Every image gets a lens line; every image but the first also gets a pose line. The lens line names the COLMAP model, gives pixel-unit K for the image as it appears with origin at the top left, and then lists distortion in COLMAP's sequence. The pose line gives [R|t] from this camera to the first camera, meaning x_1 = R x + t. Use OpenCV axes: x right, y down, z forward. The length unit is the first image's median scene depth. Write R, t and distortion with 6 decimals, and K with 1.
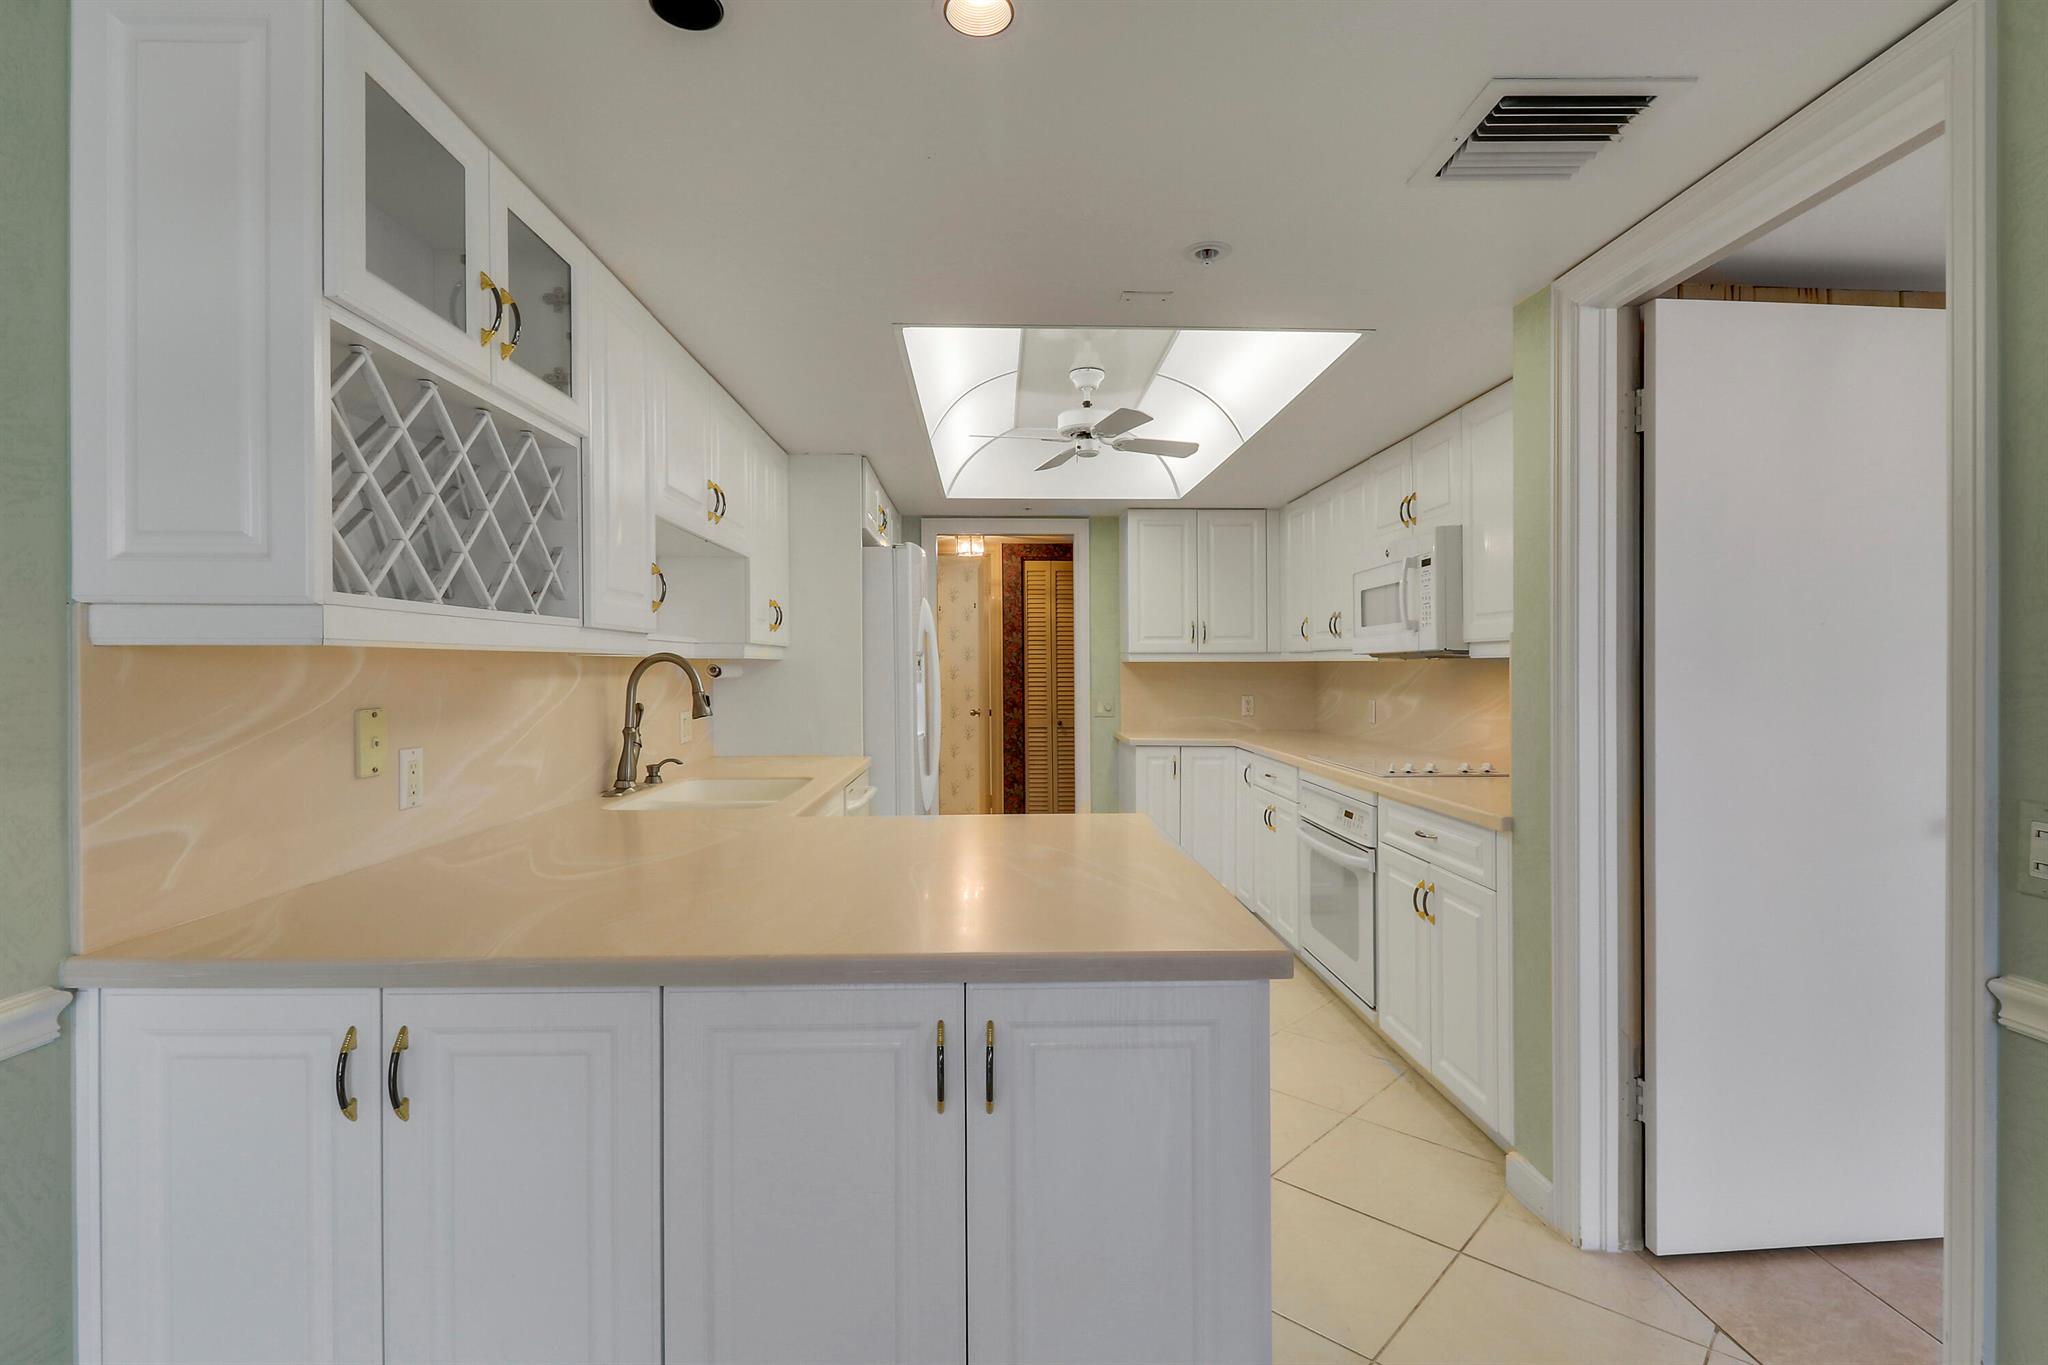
lens RADIAL K [[964.7, 0, 1052.8], [0, 964.7, 678.1], [0, 0, 1]] dist [0.006701, -0.009962]
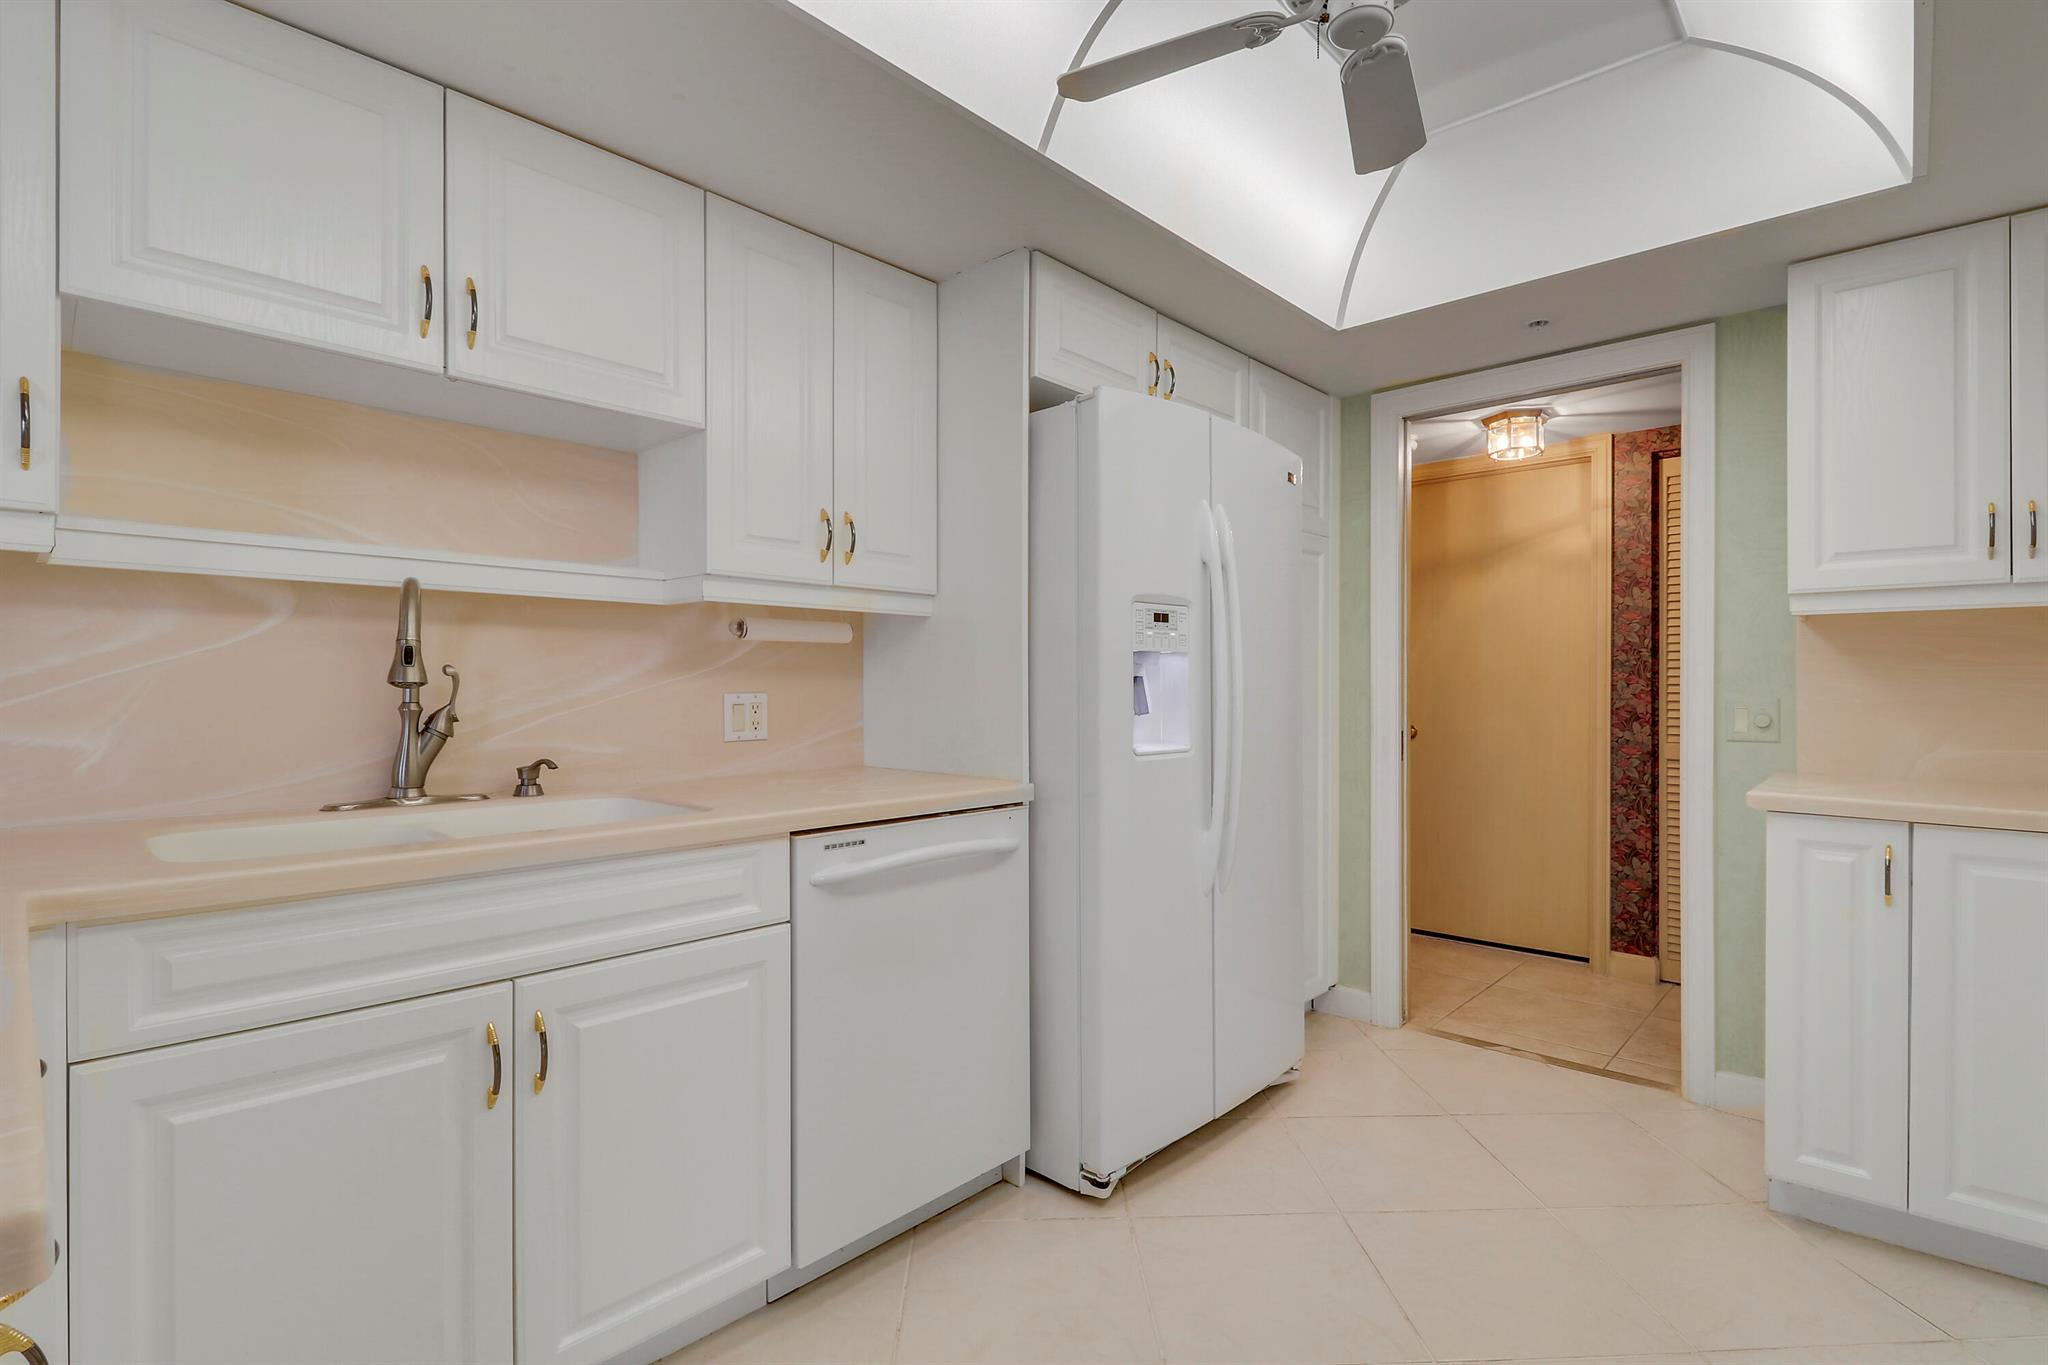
lens RADIAL K [[964.7, 0, 1028.4], [0, 964.7, 676.5], [0, 0, 1]] dist [0.006701, -0.009962]
pose [[0.687687, -0.003880, -0.725997, 0.221397], [-0.011044, 0.999814, -0.015804, 0.029781], [0.725923, 0.018886, 0.687516, 0.633962]]
